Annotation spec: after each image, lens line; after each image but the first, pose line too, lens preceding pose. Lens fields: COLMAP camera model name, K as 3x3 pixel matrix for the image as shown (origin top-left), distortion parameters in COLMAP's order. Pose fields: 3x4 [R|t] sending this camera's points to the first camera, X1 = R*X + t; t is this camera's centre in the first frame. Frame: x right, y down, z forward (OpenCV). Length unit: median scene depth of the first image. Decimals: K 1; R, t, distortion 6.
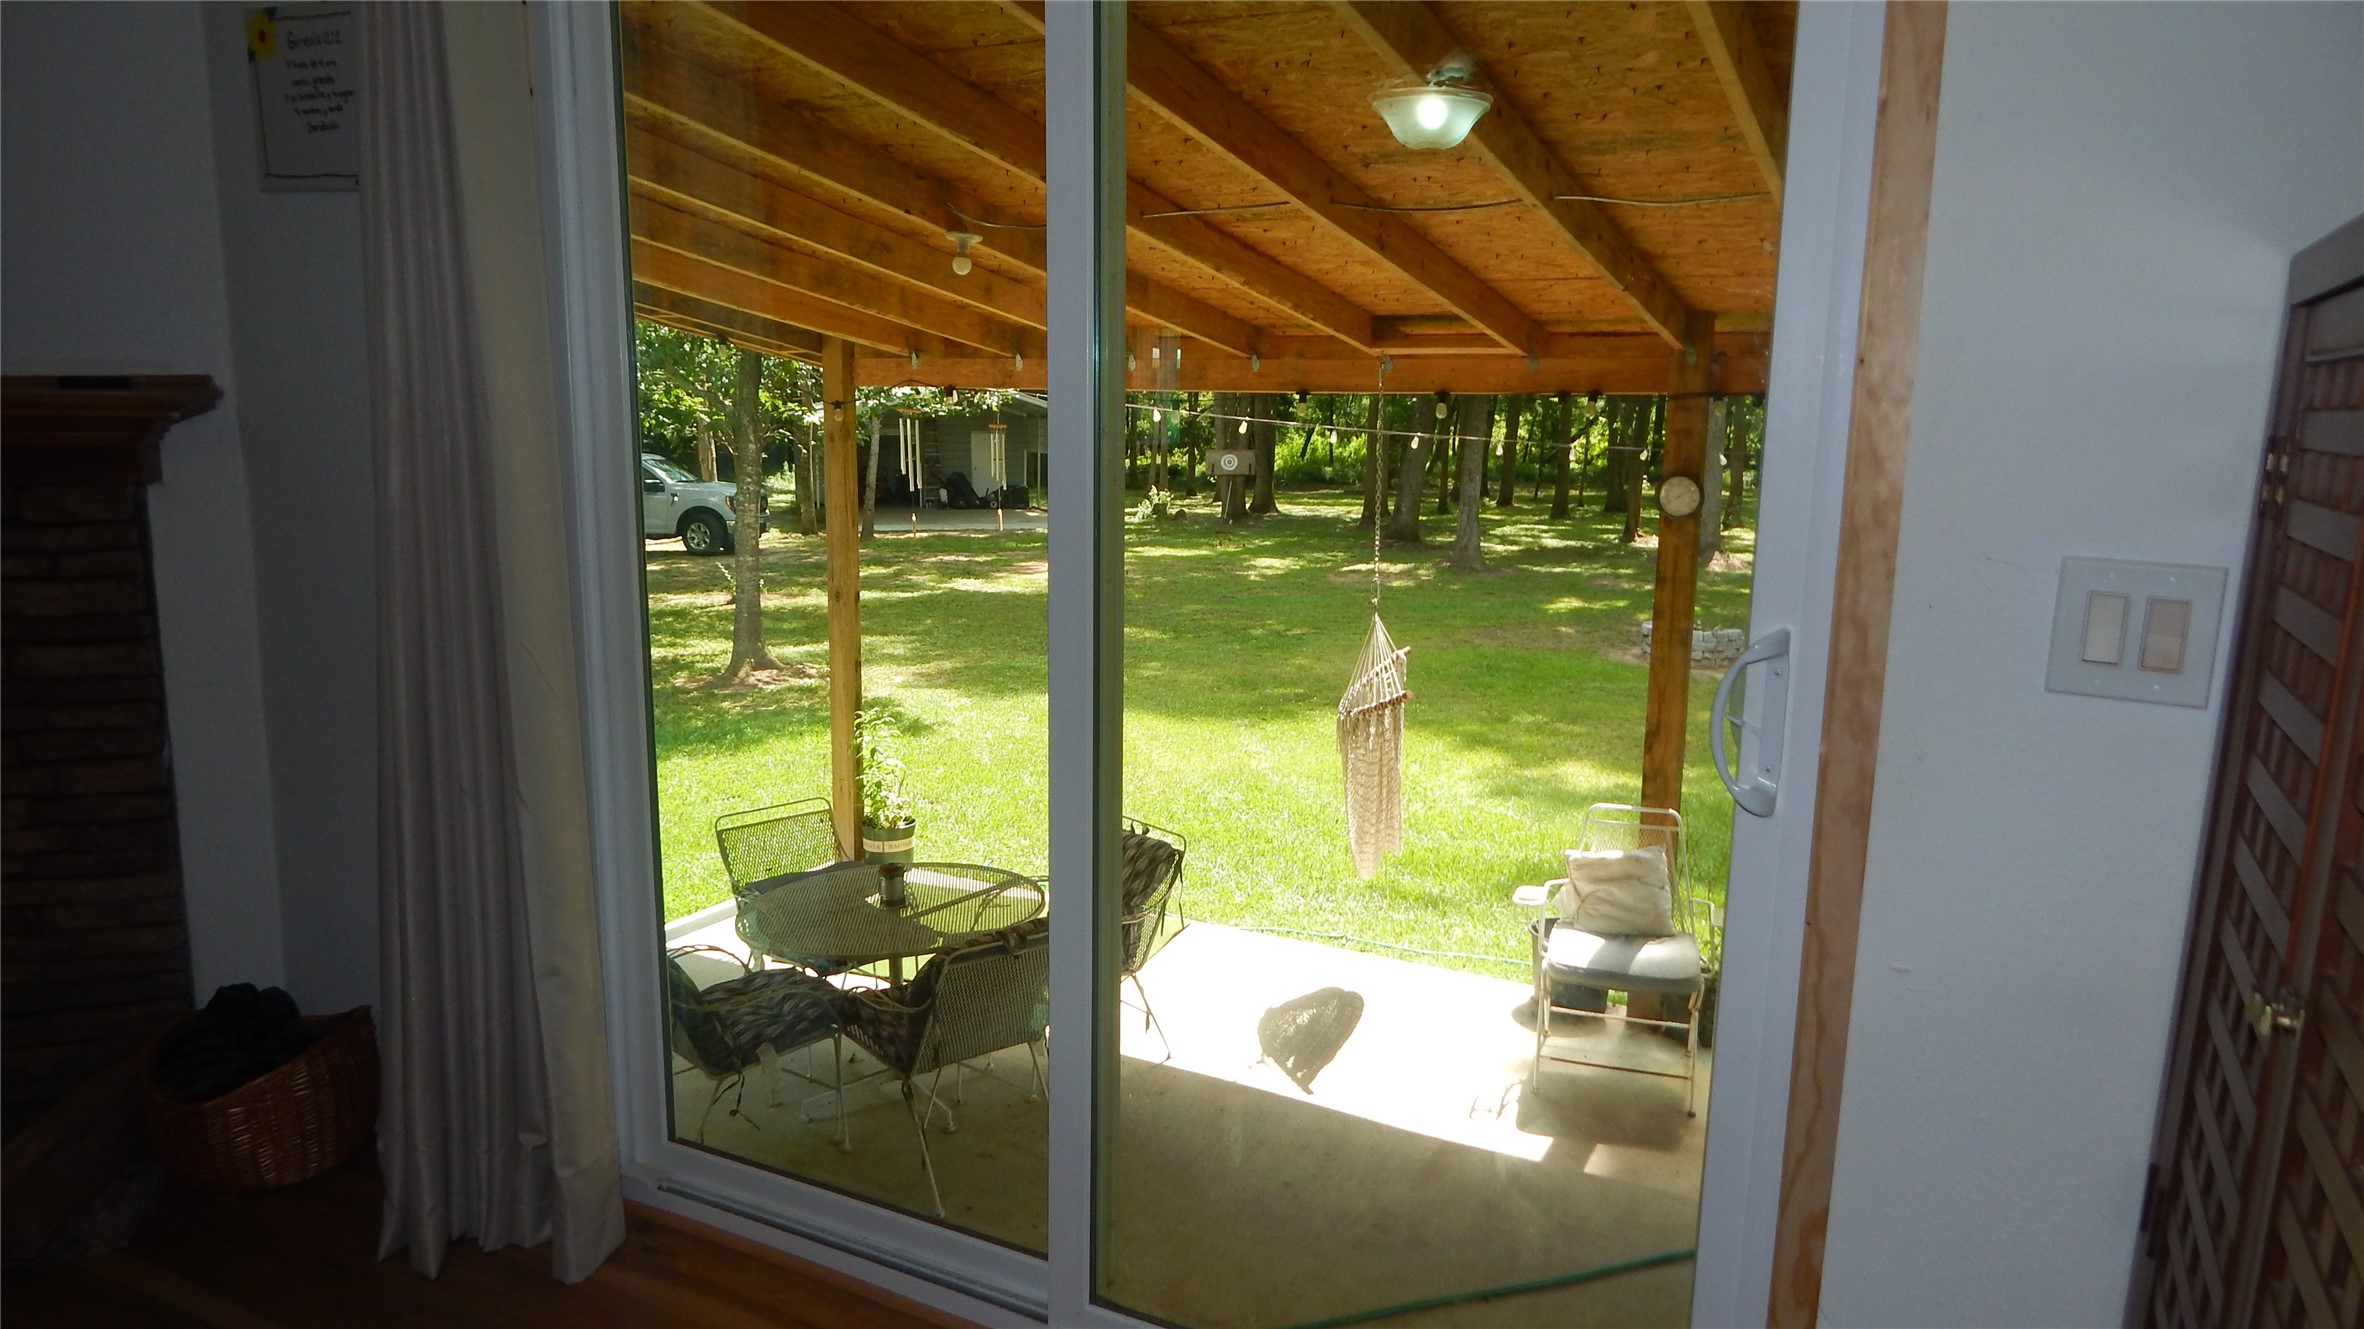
lens RADIAL K [[1549.8, 0, 1171.8], [0, 1549.8, 659.6], [0, 0, 1]] dist [-0.006892, -0.003892]
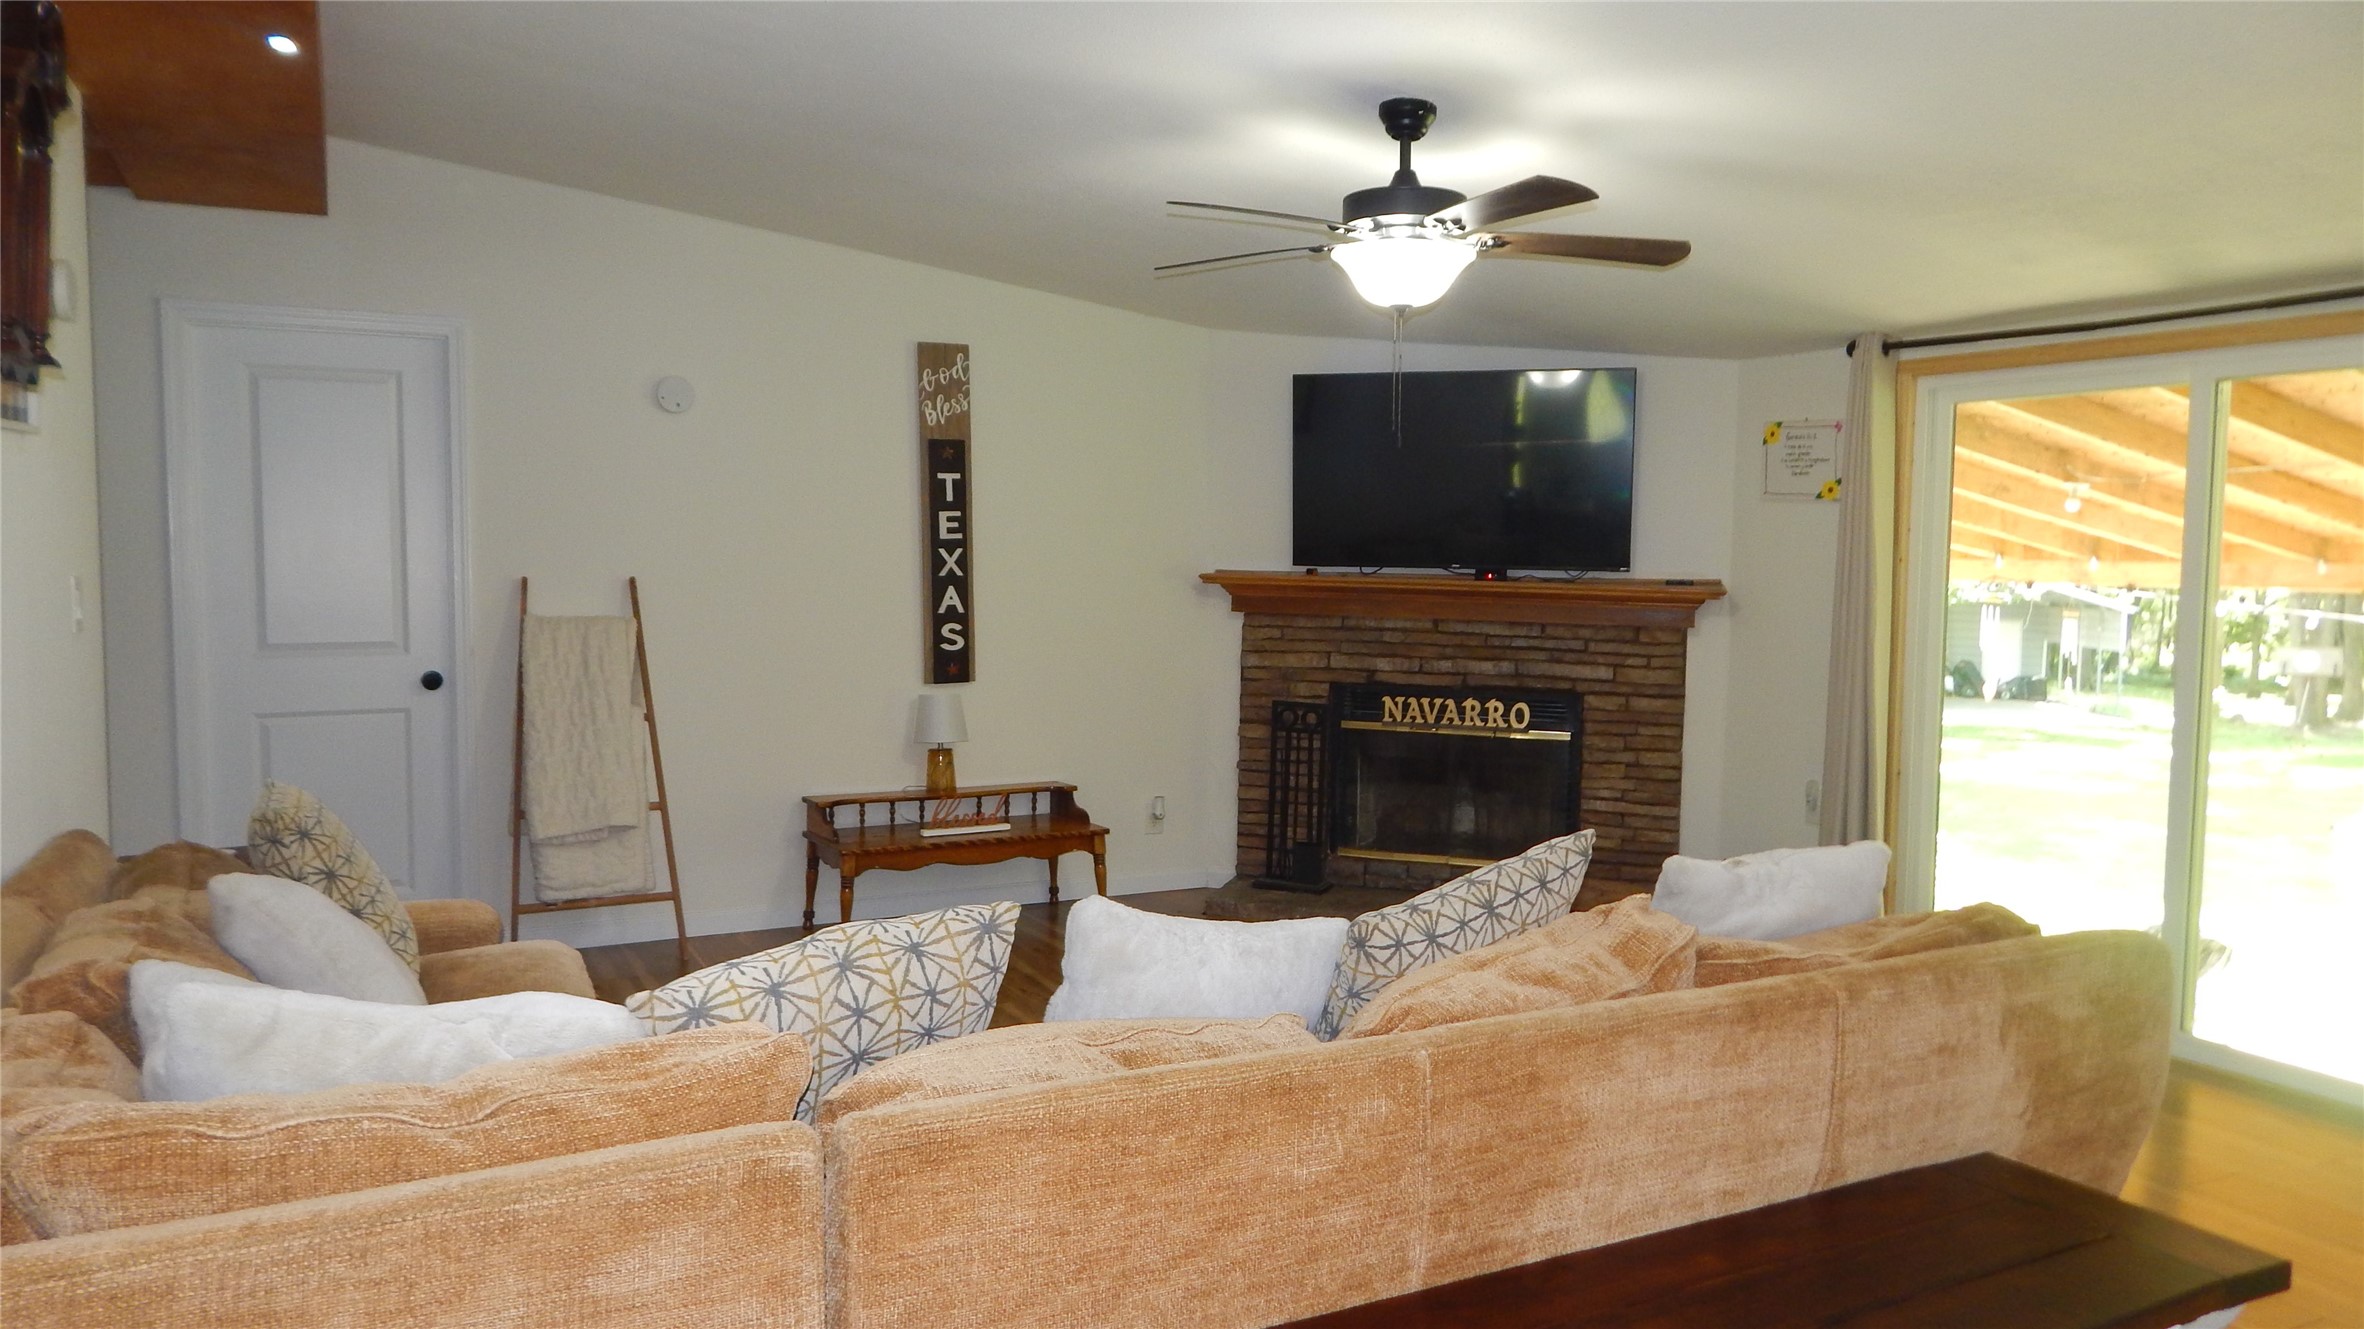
lens RADIAL K [[1549.8, 0, 1193.7], [0, 1549.8, 661.7], [0, 0, 1]] dist [-0.006892, -0.003892]
pose [[0.830214, 0.041361, -0.555908, -0.005799], [-0.104761, 0.991052, -0.082716, 0.094066], [0.547512, 0.126910, 0.827118, -0.597729]]
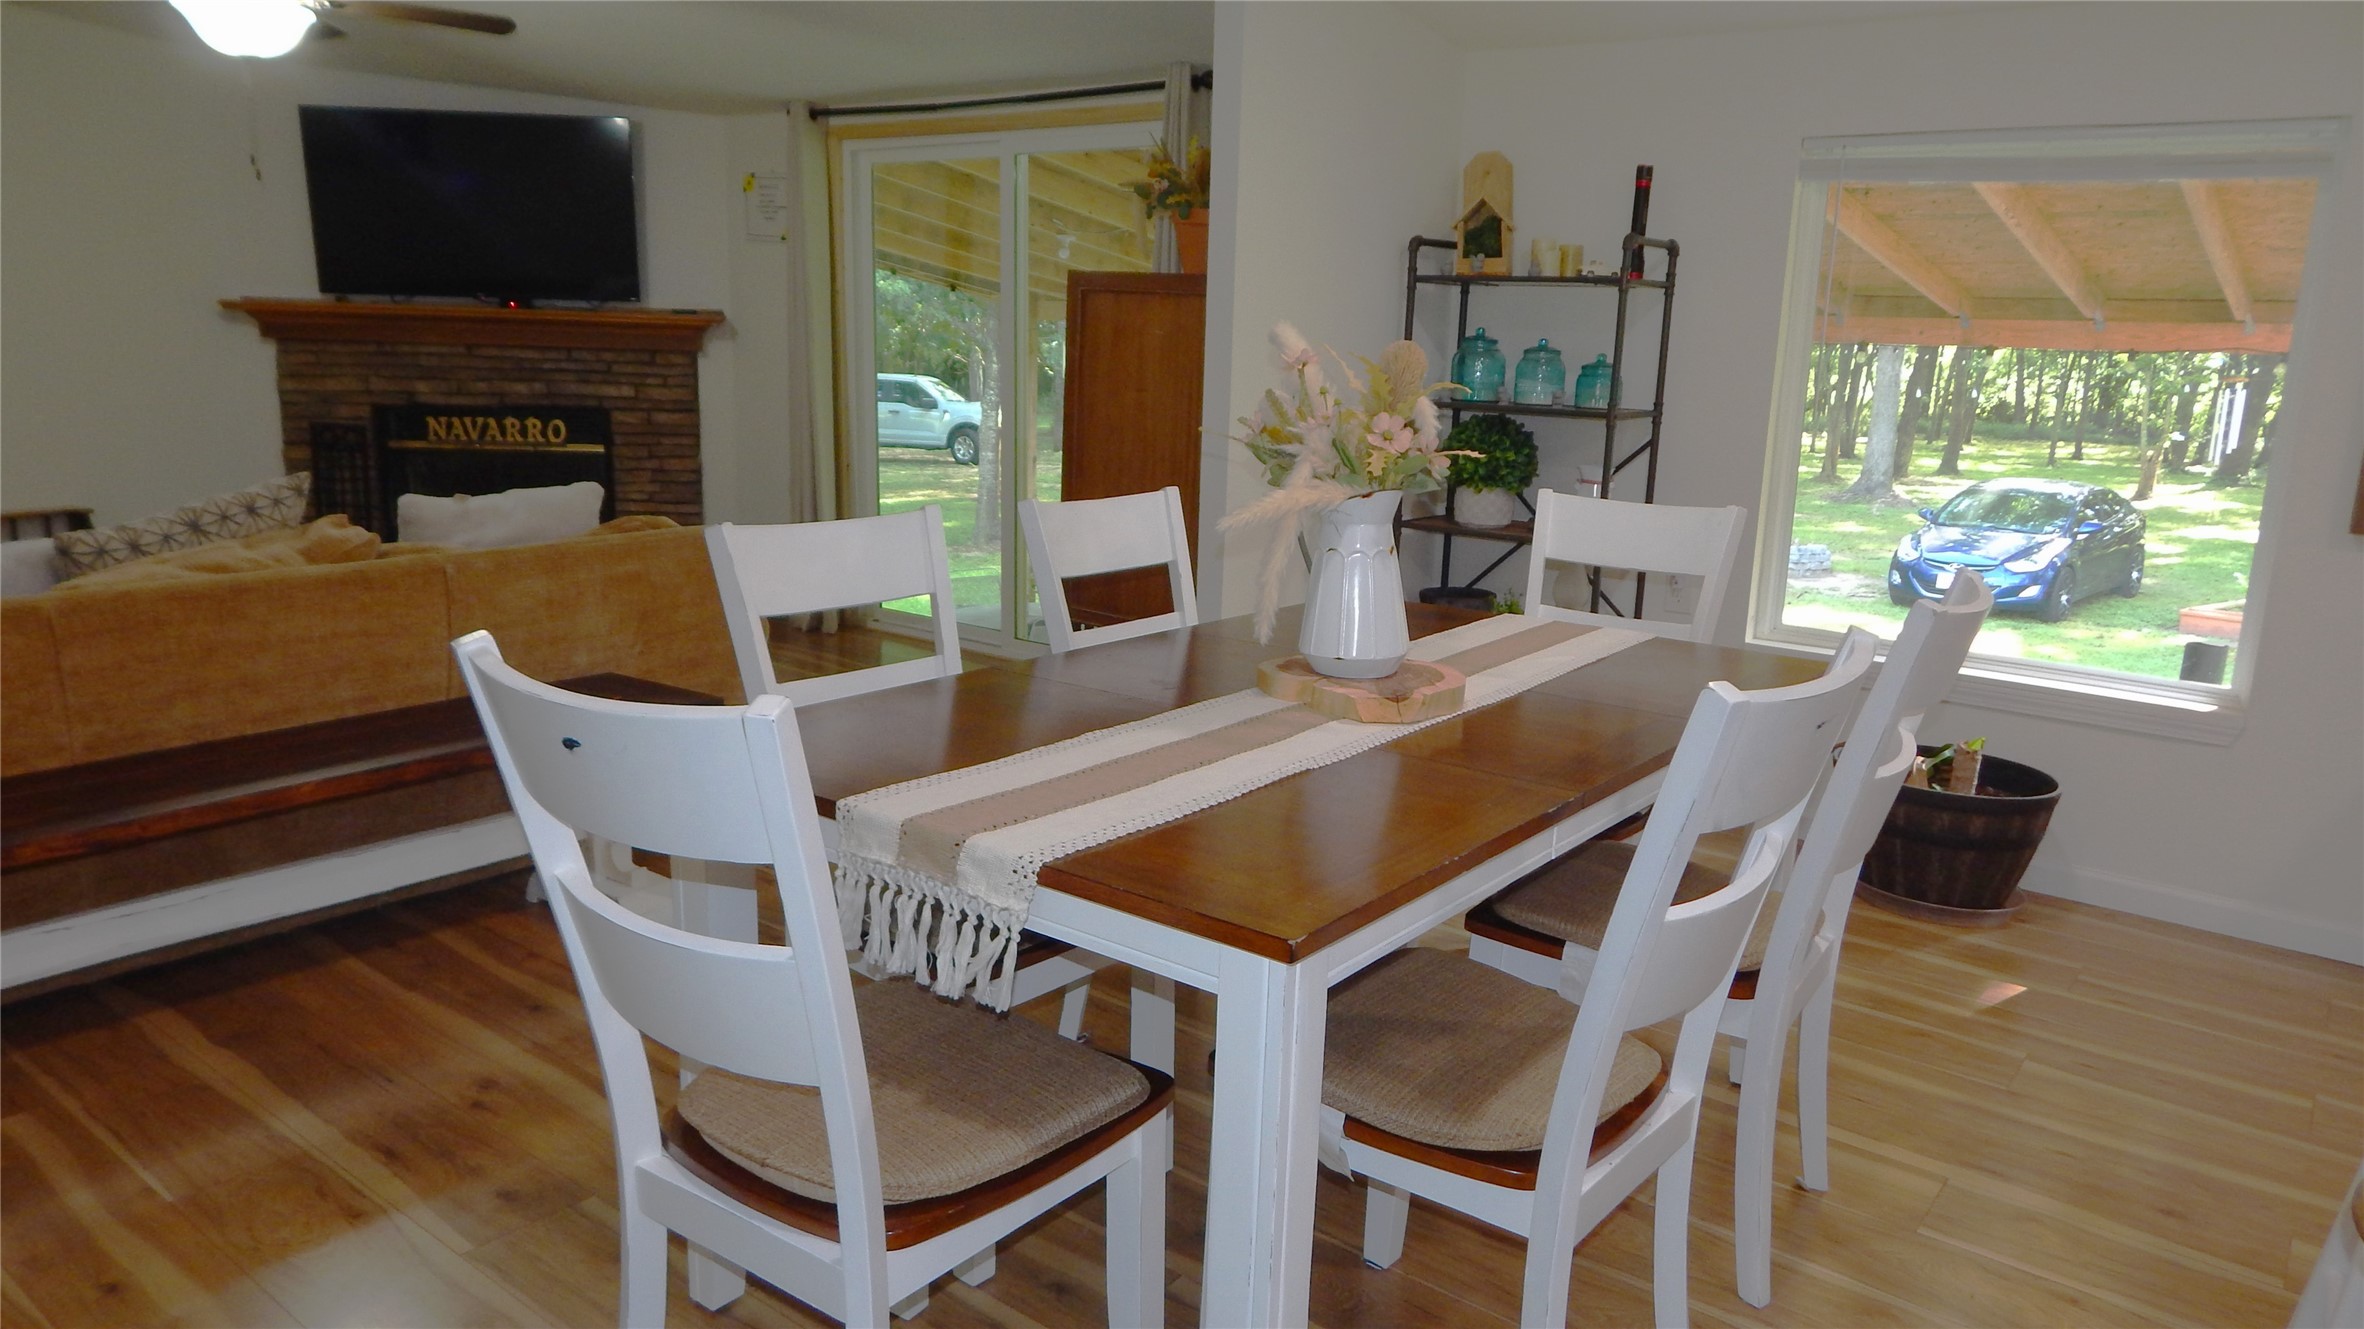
lens RADIAL K [[1549.8, 0, 1223.1], [0, 1549.8, 641.0], [0, 0, 1]] dist [-0.006892, -0.003892]
pose [[0.989465, 0.045774, -0.137348, 0.288778], [-0.042118, 0.998680, 0.029407, 0.126478], [0.138513, -0.023312, 0.990086, -0.716986]]
